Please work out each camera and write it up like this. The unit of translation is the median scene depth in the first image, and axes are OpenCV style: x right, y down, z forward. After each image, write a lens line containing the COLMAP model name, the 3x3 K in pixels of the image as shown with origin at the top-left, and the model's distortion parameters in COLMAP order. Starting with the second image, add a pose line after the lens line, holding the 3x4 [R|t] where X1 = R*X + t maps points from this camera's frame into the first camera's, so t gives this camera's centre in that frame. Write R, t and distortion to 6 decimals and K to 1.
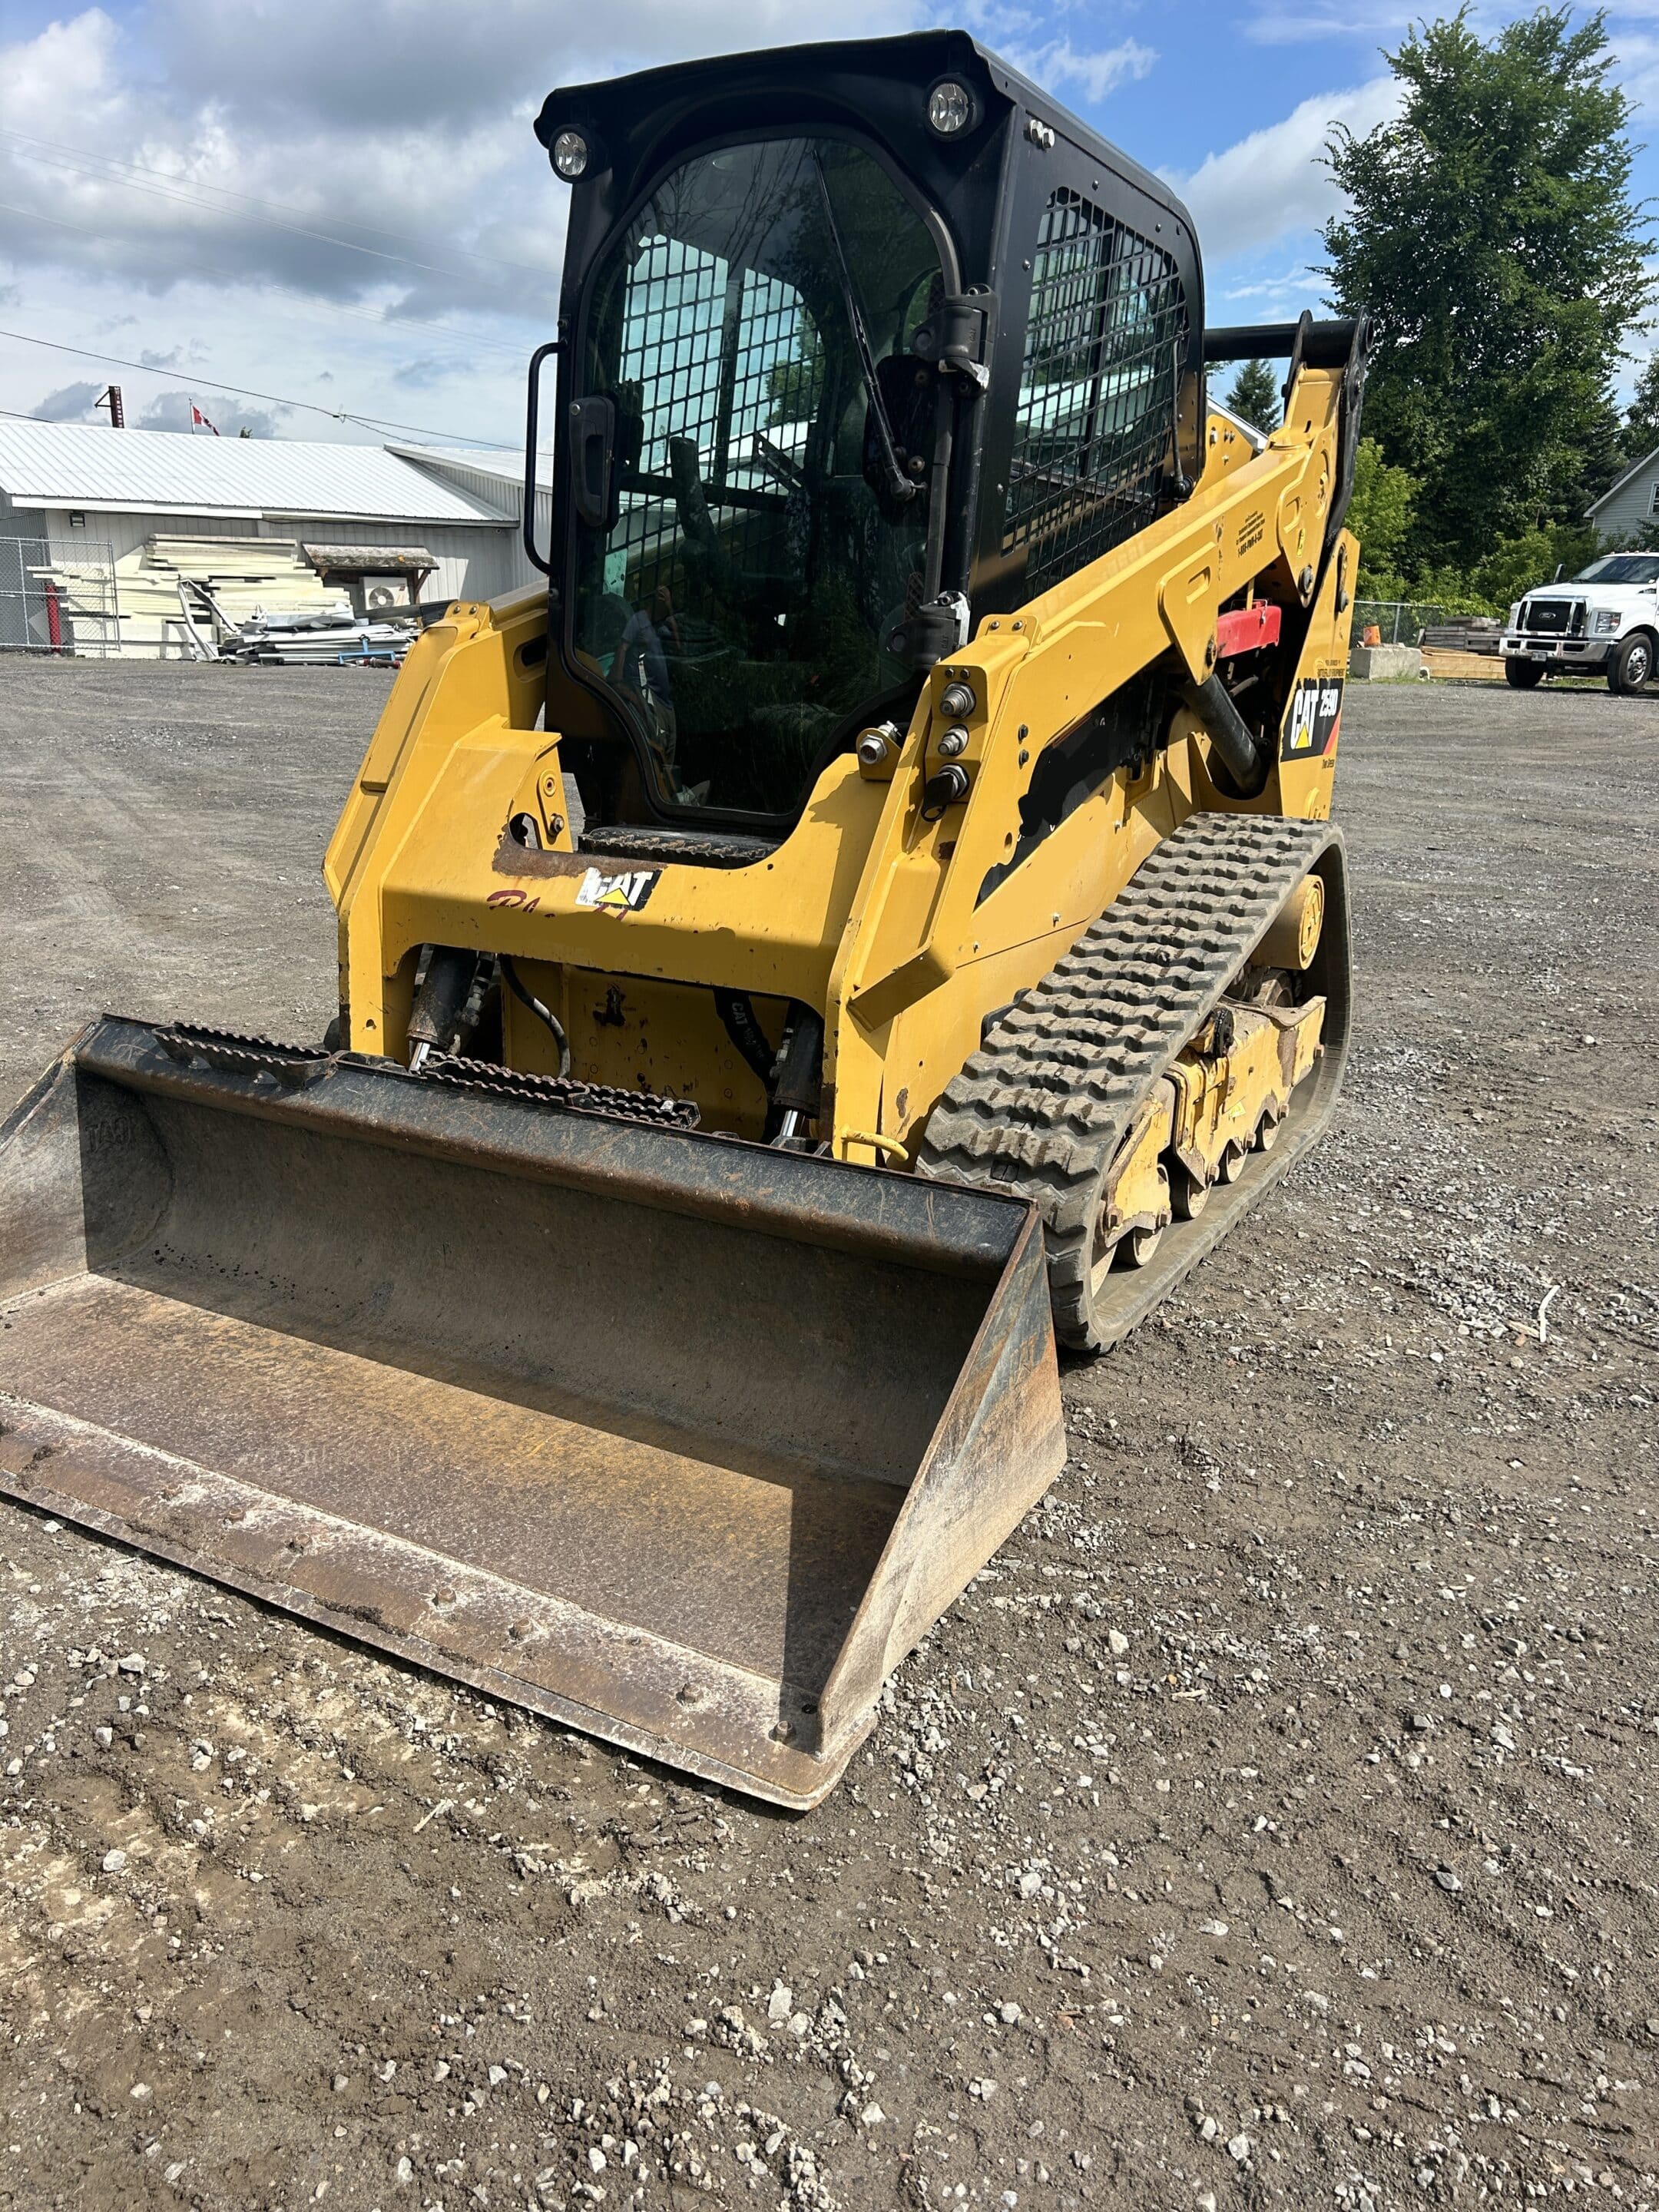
lens RADIAL K [[1682.6, 0, 813.9], [0, 1682.6, 1118.2], [0, 0, 1]] dist [0.070612, -0.077944]
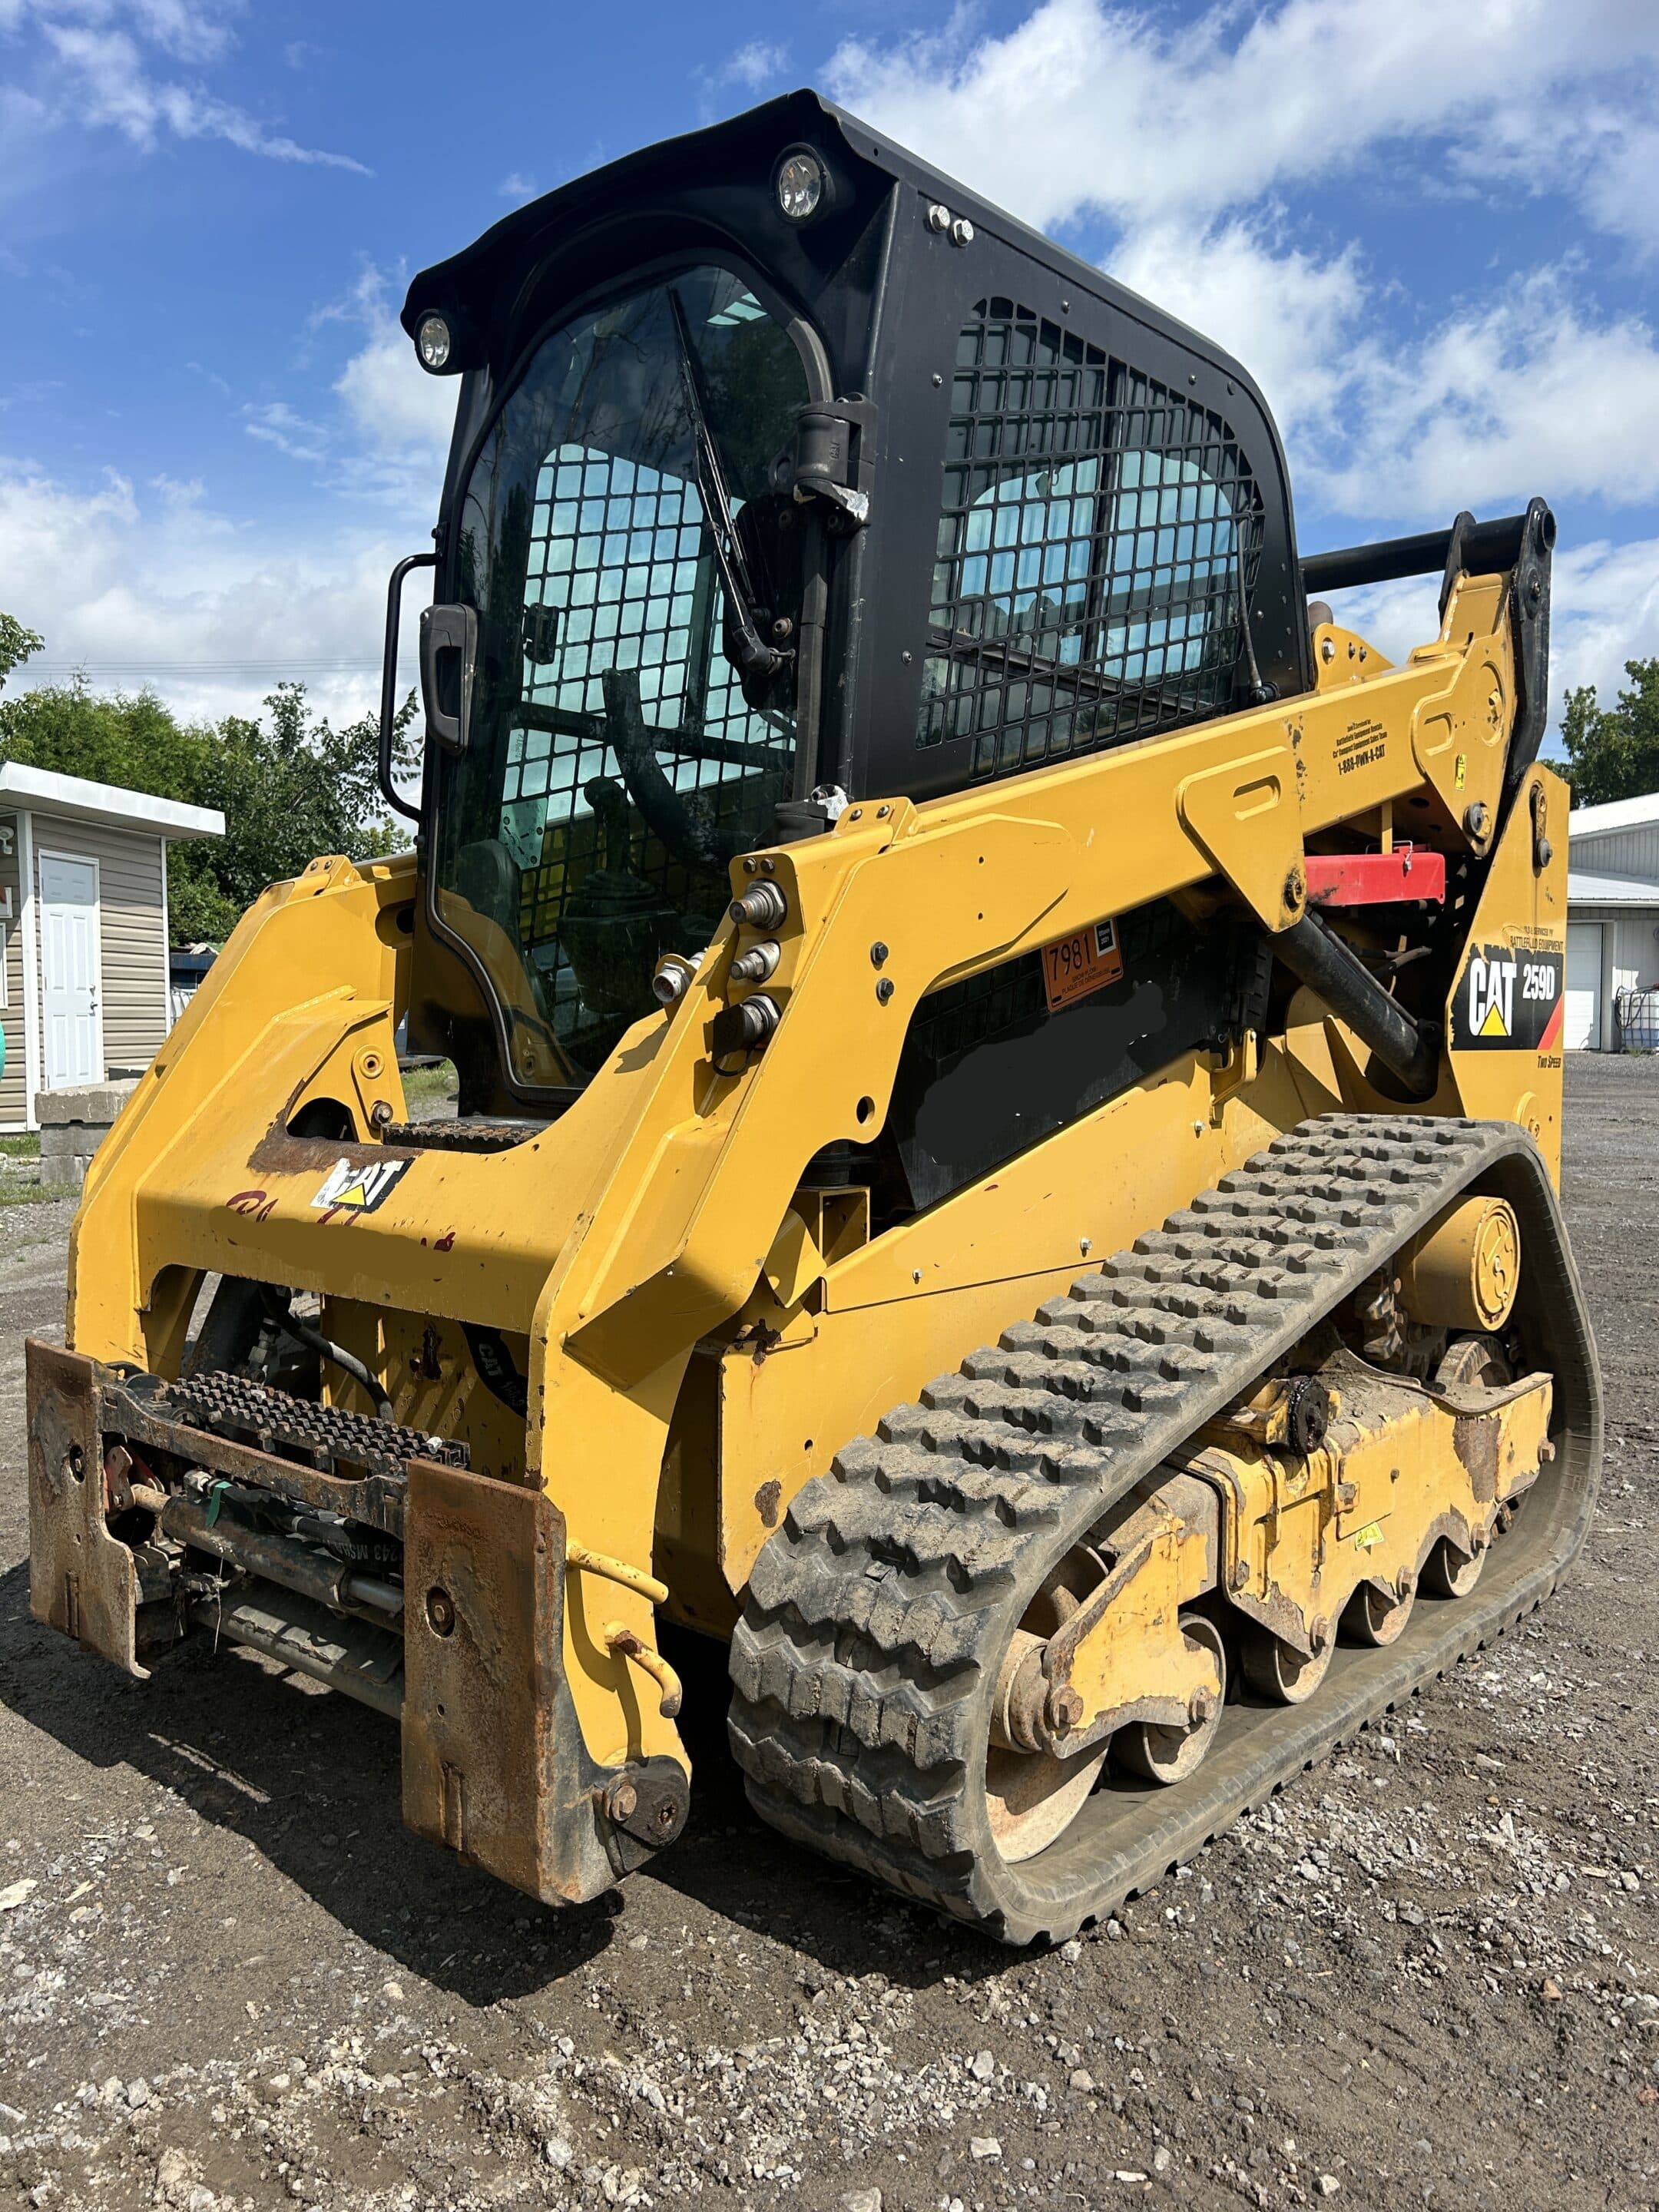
lens RADIAL K [[1682.6, 0, 814.1], [0, 1682.6, 1090.3], [0, 0, 1]] dist [0.070612, -0.077944]
pose [[0.976333, -0.012894, -0.215890, 0.205301], [-0.038603, 0.971802, -0.232618, -0.012367], [0.212801, 0.235447, 0.948304, 0.304806]]
